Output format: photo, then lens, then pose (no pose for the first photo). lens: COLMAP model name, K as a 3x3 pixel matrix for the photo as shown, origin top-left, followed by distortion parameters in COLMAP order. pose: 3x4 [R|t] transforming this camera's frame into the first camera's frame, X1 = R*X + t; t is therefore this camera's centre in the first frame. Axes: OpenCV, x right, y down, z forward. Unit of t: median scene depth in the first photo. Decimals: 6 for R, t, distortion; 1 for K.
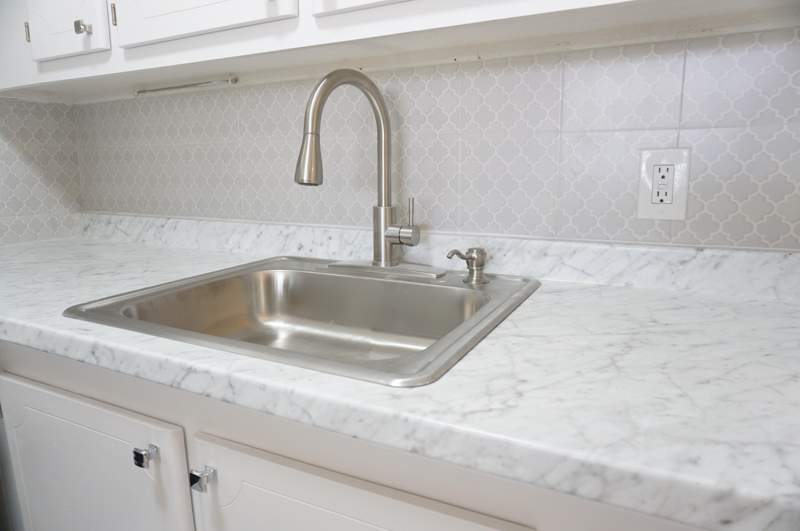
lens RADIAL K [[533.6, 0, 400.0], [0, 533.6, 265.5], [0, 0, 1]] dist [0.001846, 0.003356]
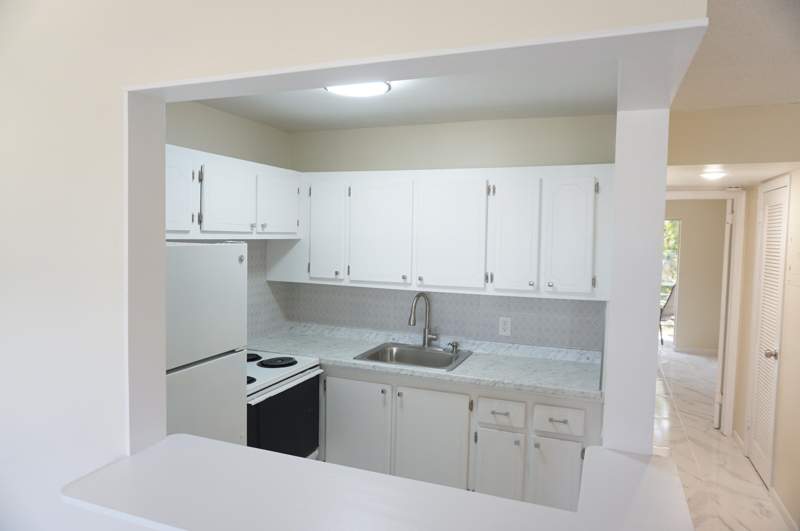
lens RADIAL K [[533.6, 0, 400.0], [0, 533.6, 265.5], [0, 0, 1]] dist [0.001846, 0.003356]
pose [[0.994867, 0.025129, 0.098024, -0.550227], [-0.012574, 0.991868, -0.126651, -0.080108], [-0.100409, 0.124768, 0.987092, -2.389770]]
